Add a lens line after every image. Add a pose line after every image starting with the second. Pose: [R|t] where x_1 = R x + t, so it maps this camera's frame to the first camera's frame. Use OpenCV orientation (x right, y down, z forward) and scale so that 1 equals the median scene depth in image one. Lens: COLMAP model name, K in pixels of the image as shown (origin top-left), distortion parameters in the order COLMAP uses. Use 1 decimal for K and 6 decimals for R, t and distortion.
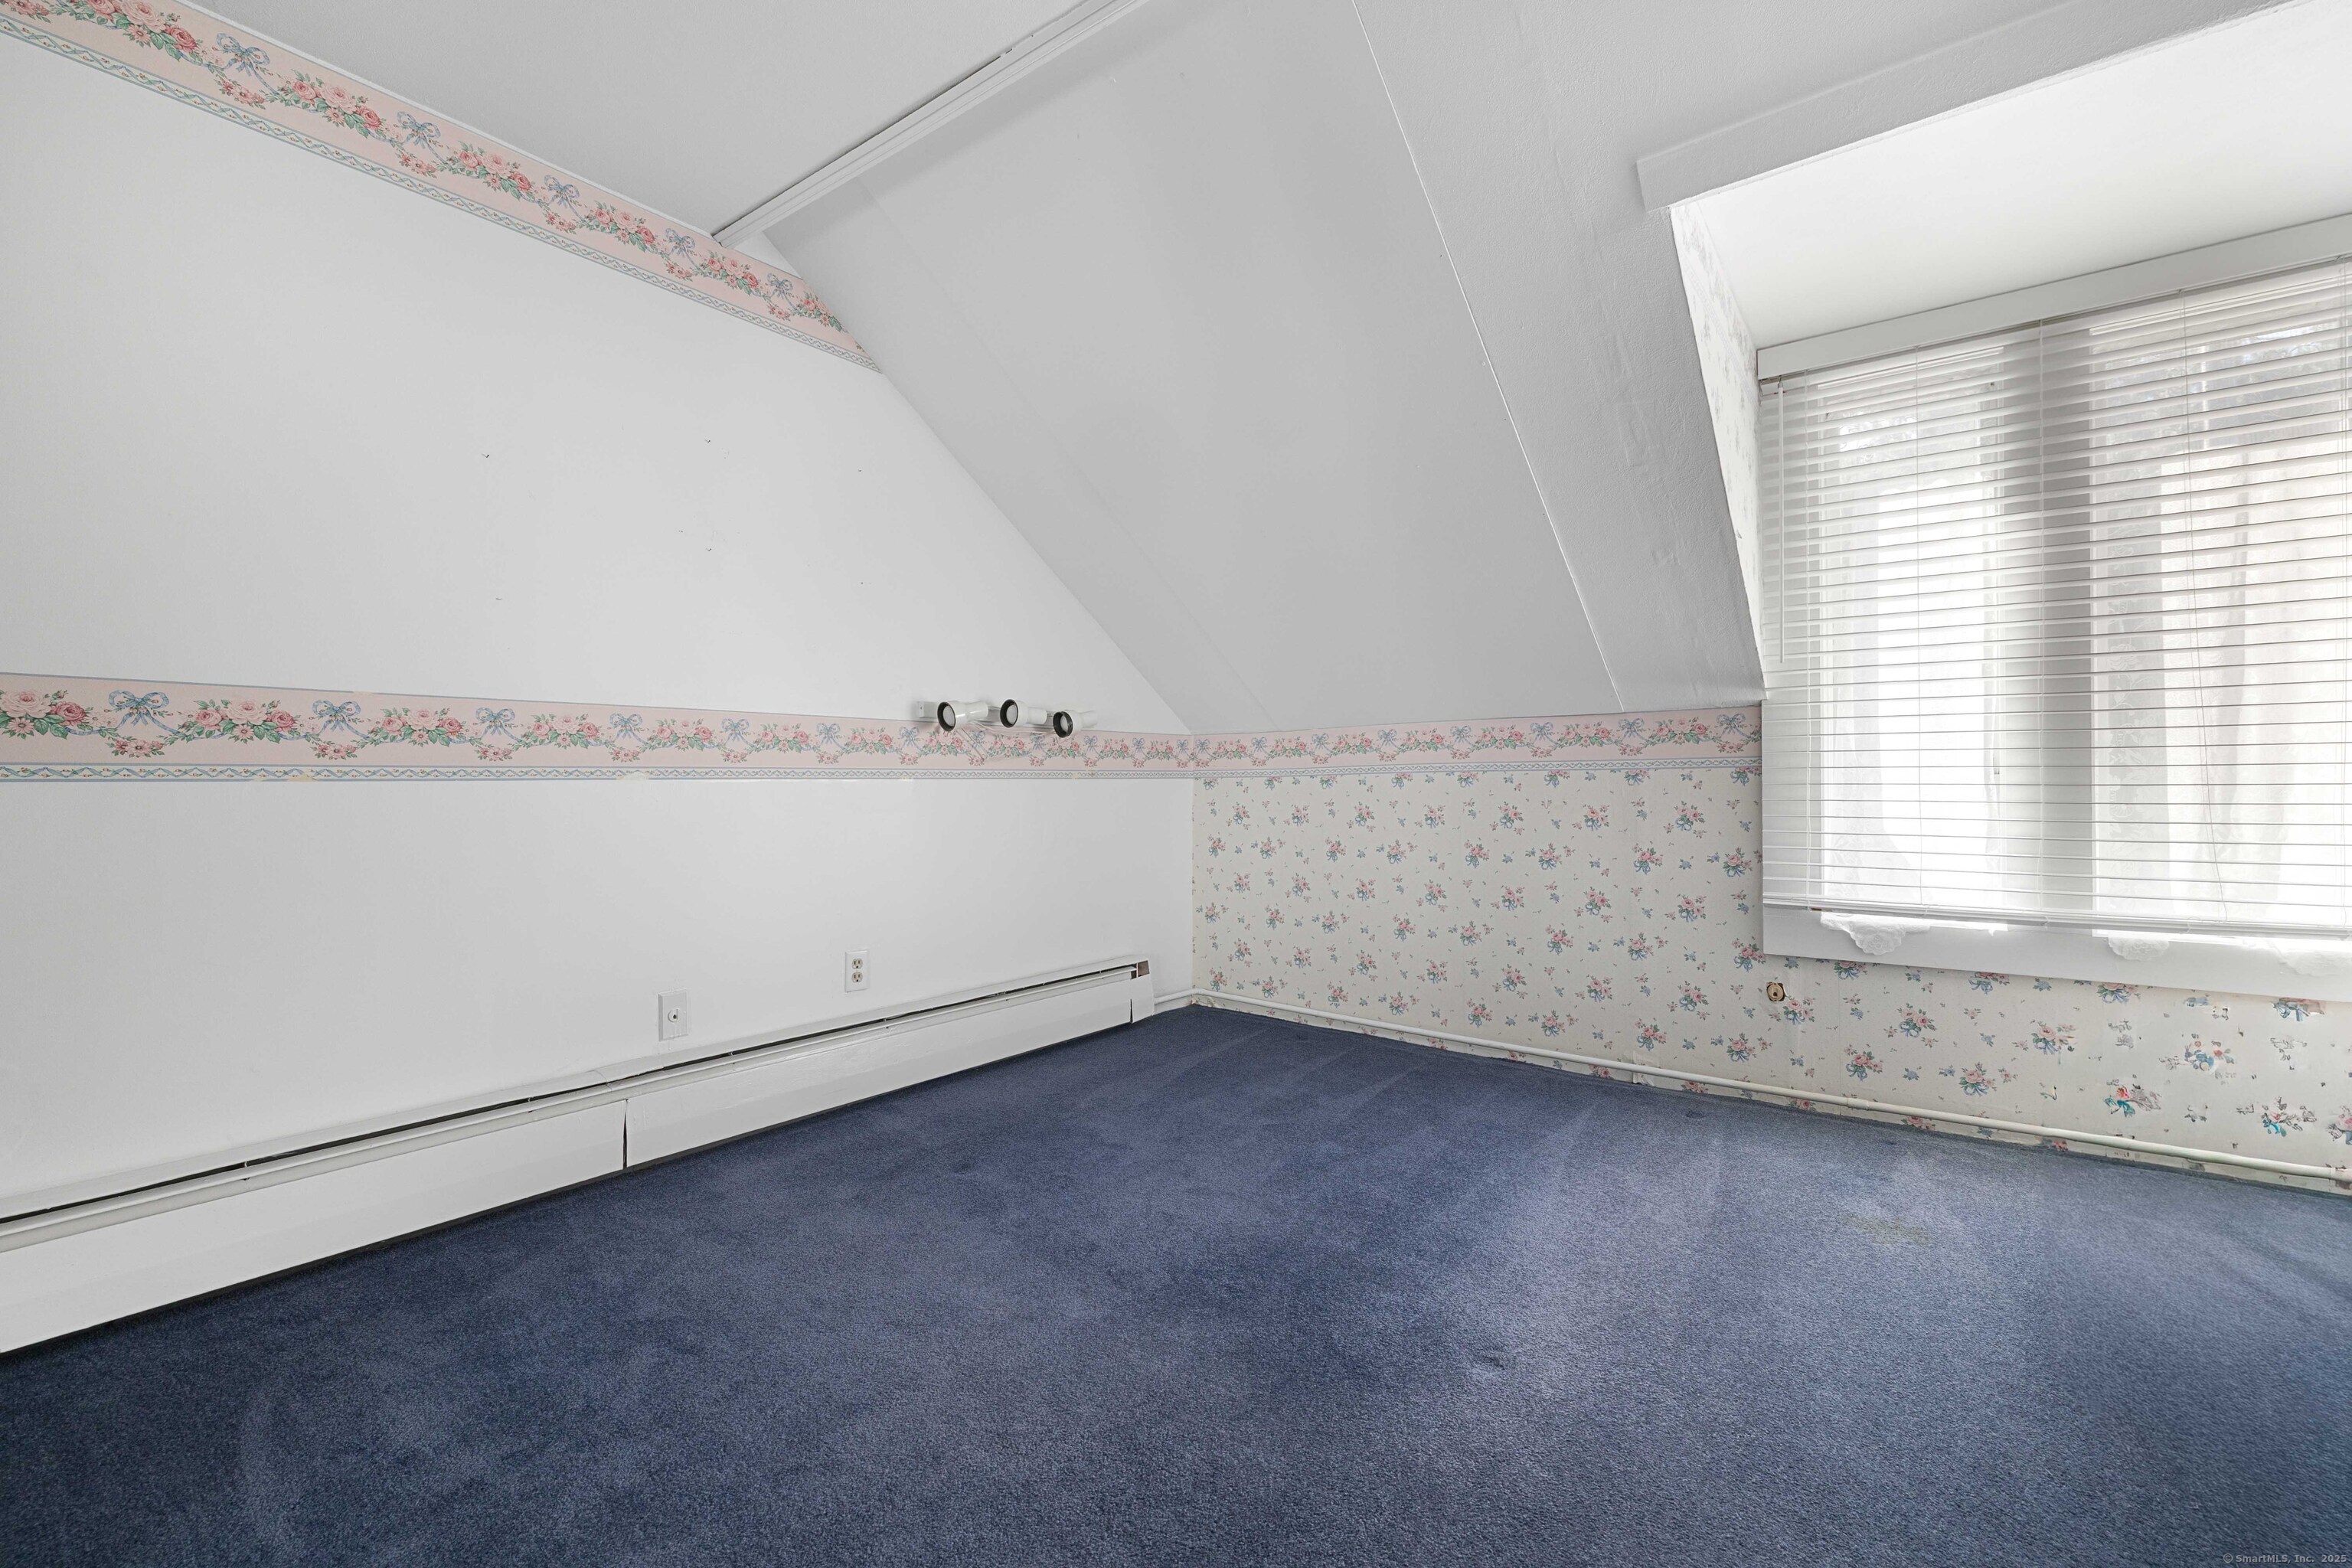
lens RADIAL K [[1007.9, 0, 1176.0], [0, 1007.9, 784.0], [0, 0, 1]] dist [0.010214, 0.000047]
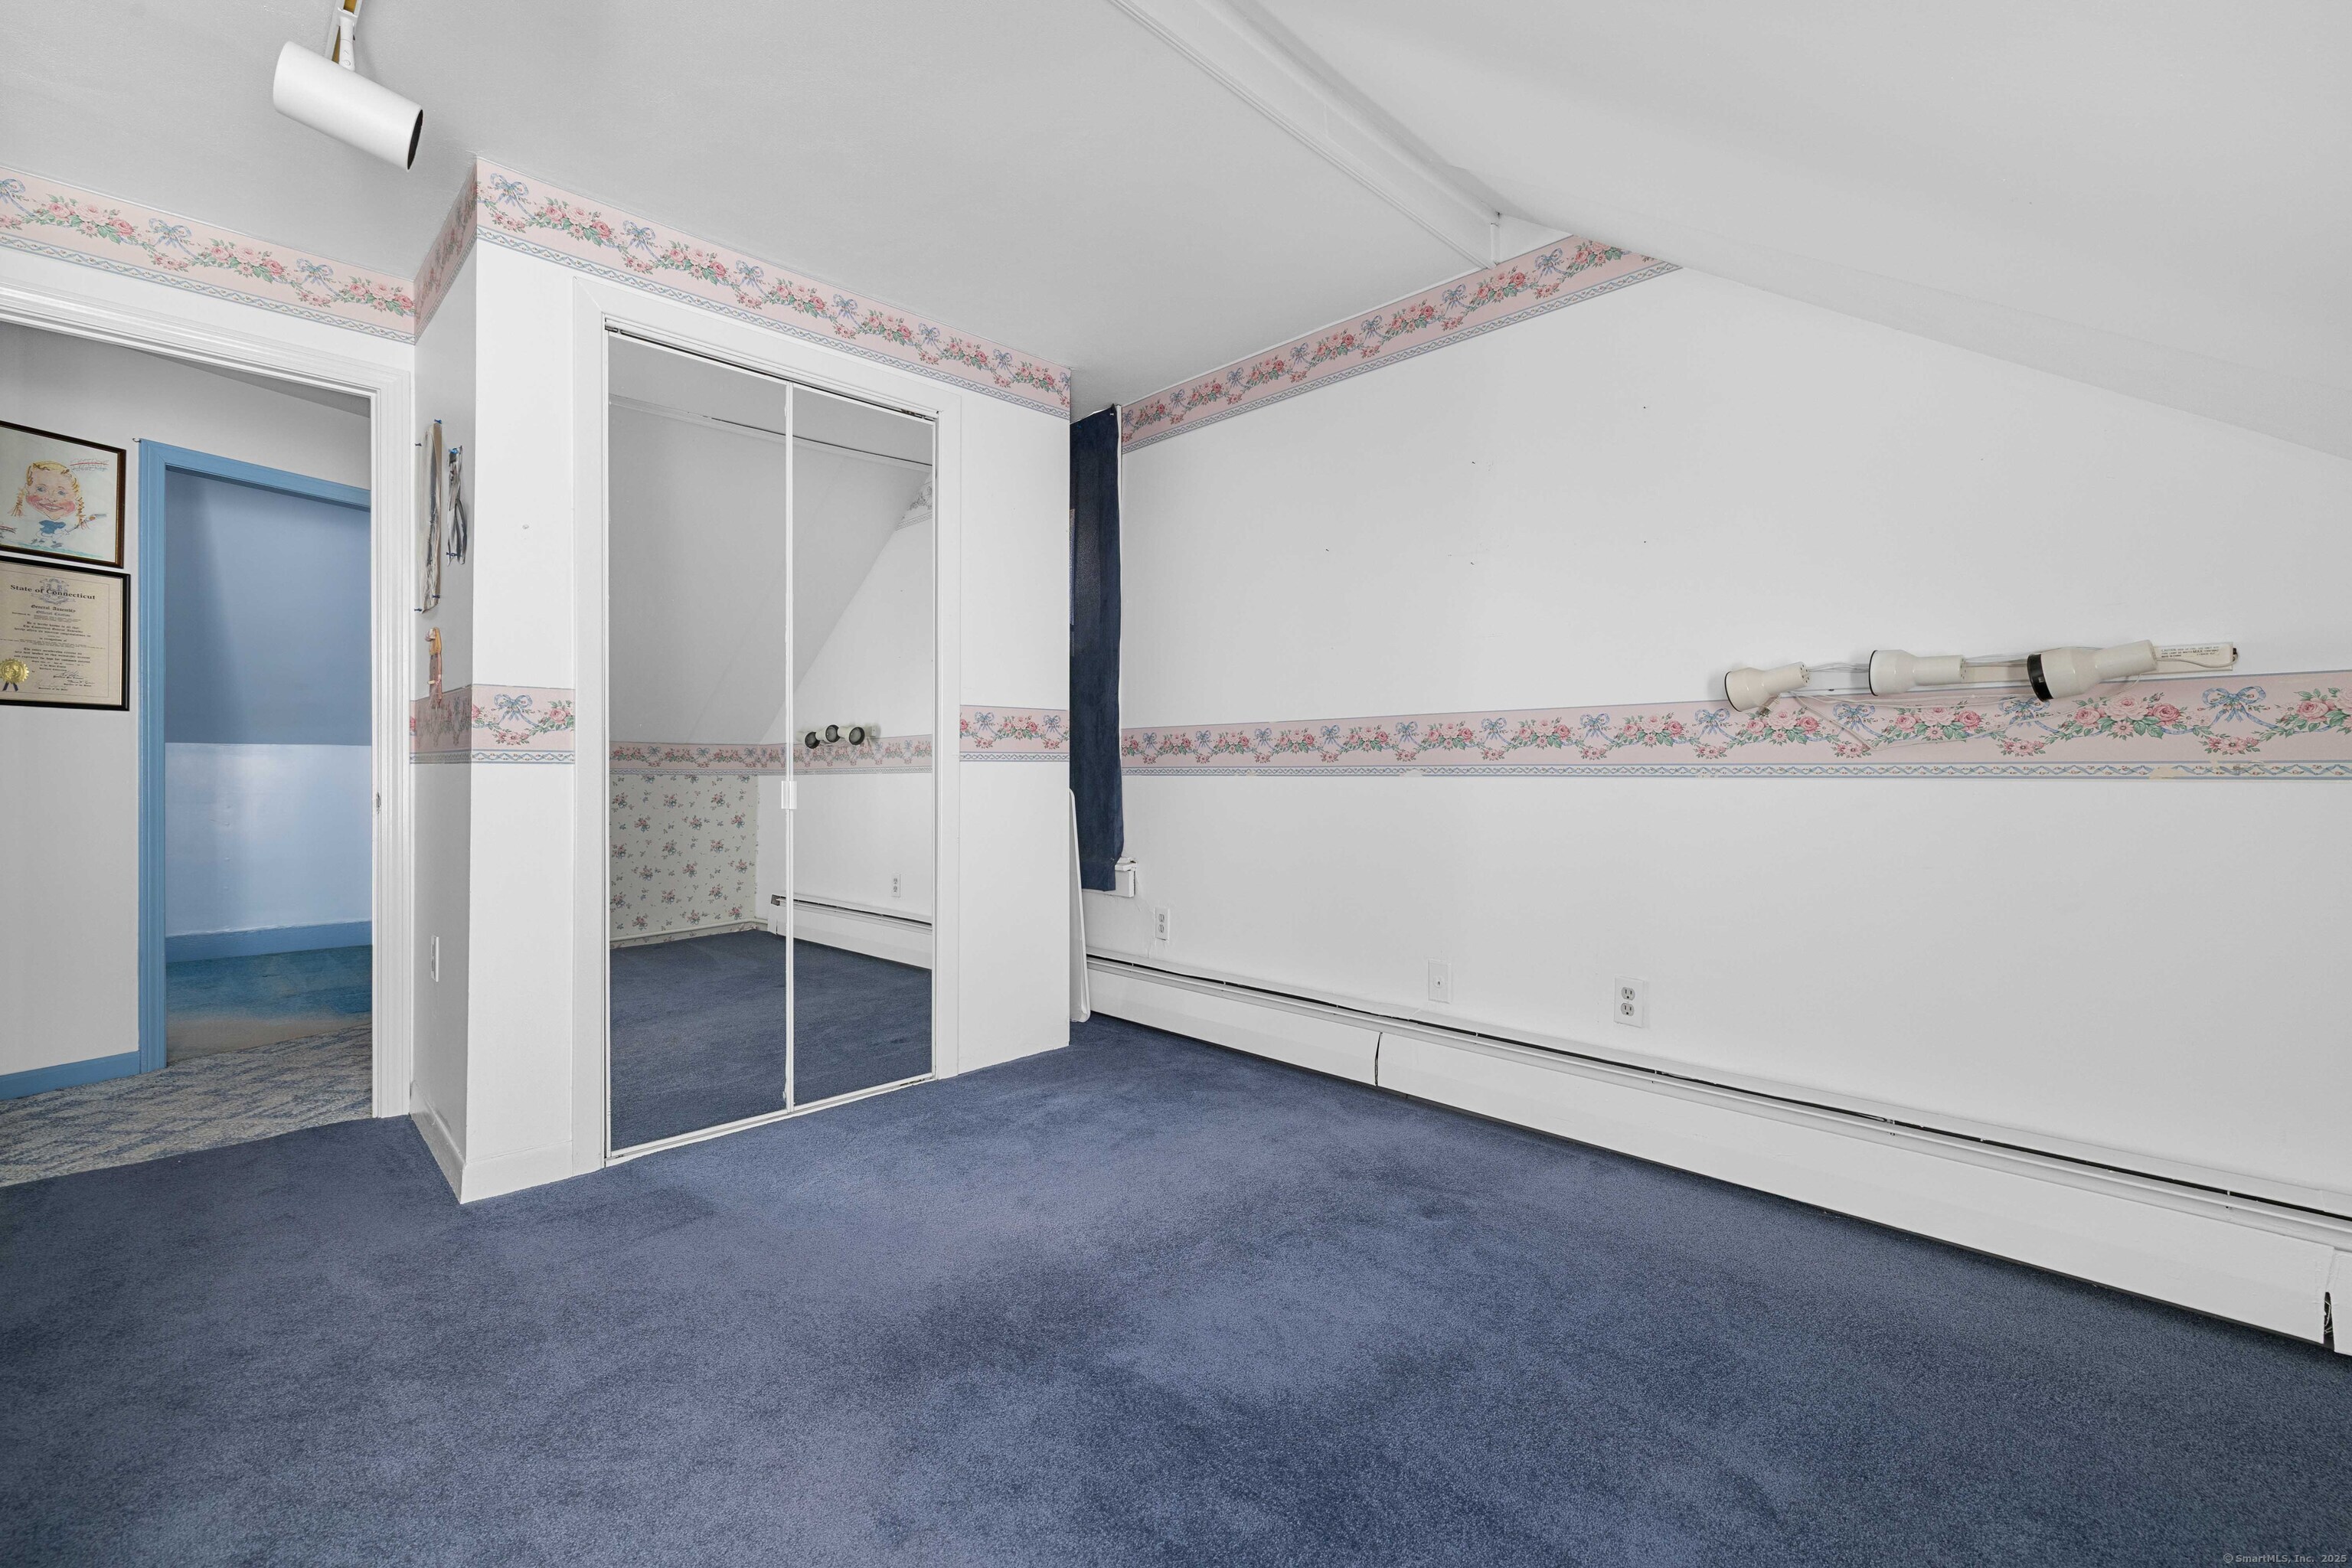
lens RADIAL K [[1007.9, 0, 1176.0], [0, 1007.9, 784.0], [0, 0, 1]] dist [0.010214, 0.000047]
pose [[-0.132129, 0.011109, -0.991170, 0.537282], [-0.008620, 0.999887, 0.012356, -0.005677], [0.991195, 0.010176, -0.132018, 0.687450]]
